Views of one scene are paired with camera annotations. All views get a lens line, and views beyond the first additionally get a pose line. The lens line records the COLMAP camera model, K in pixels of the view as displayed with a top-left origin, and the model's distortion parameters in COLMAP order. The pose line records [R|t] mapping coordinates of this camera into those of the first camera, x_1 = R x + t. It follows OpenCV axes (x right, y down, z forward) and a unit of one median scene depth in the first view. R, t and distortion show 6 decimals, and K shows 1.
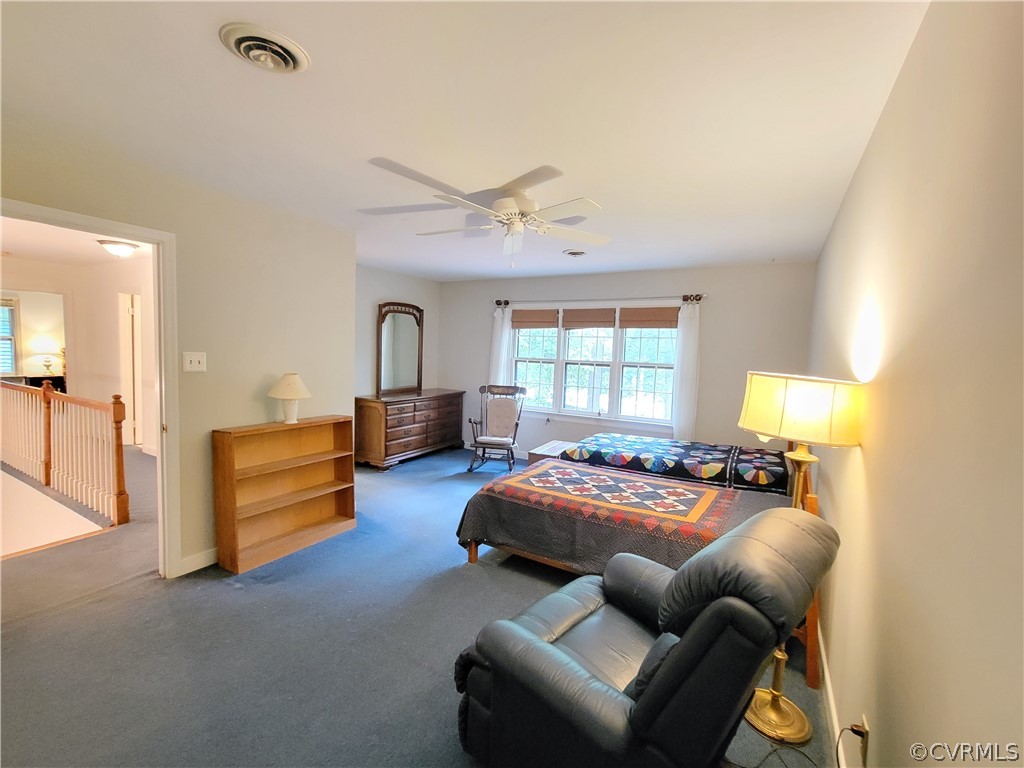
lens RADIAL K [[432.9, 0, 522.7], [0, 432.9, 381.7], [0, 0, 1]] dist [-0.003551, -0.000491]
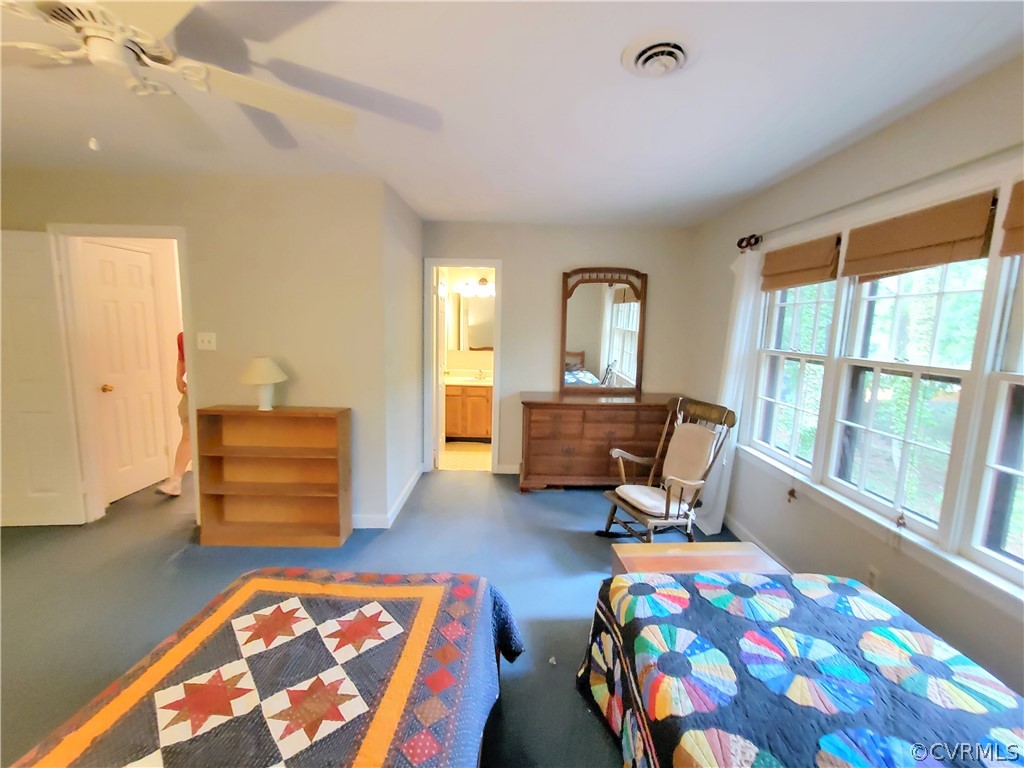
lens RADIAL K [[441.9, 0, 516.9], [0, 441.9, 381.1], [0, 0, 1]] dist [0.001513, -0.000422]
pose [[0.501369, 0.090524, -0.860485, 0.398955], [-0.069346, 0.995517, 0.064325, -0.046505], [0.862450, 0.027421, 0.505399, 0.715249]]
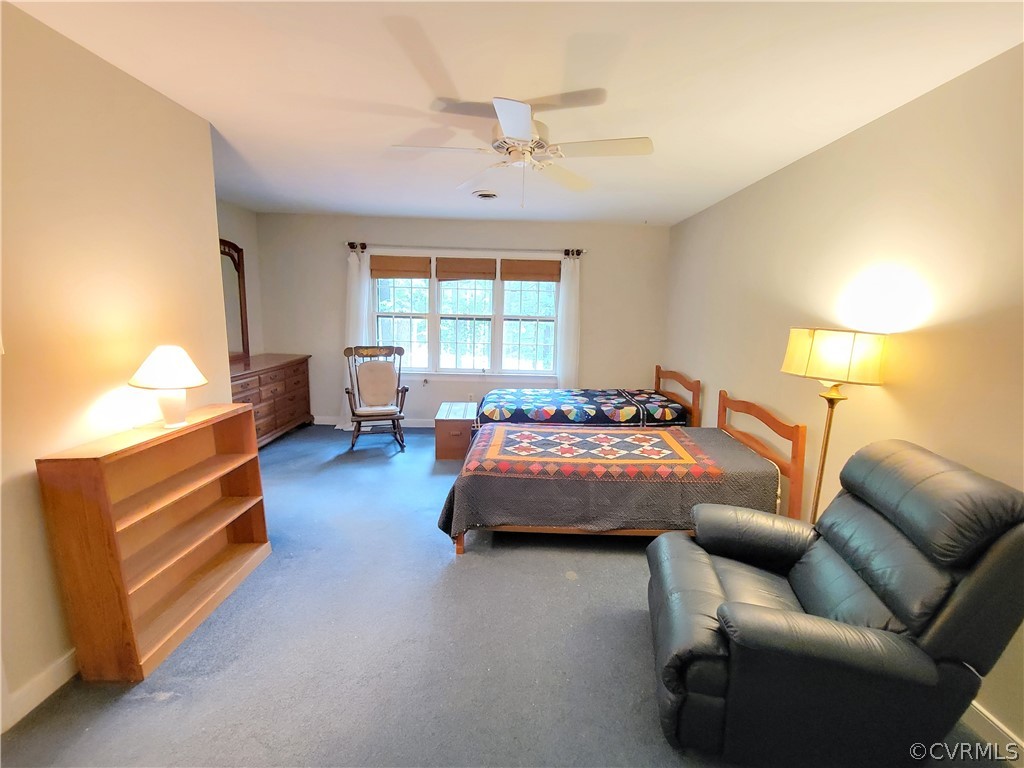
lens RADIAL K [[432.9, 0, 522.7], [0, 432.9, 381.7], [0, 0, 1]] dist [-0.003551, -0.000491]
pose [[0.869165, -0.092765, 0.485744, -0.284356], [0.037601, 0.991802, 0.122127, -0.019776], [-0.493091, -0.087883, 0.865527, 0.150220]]
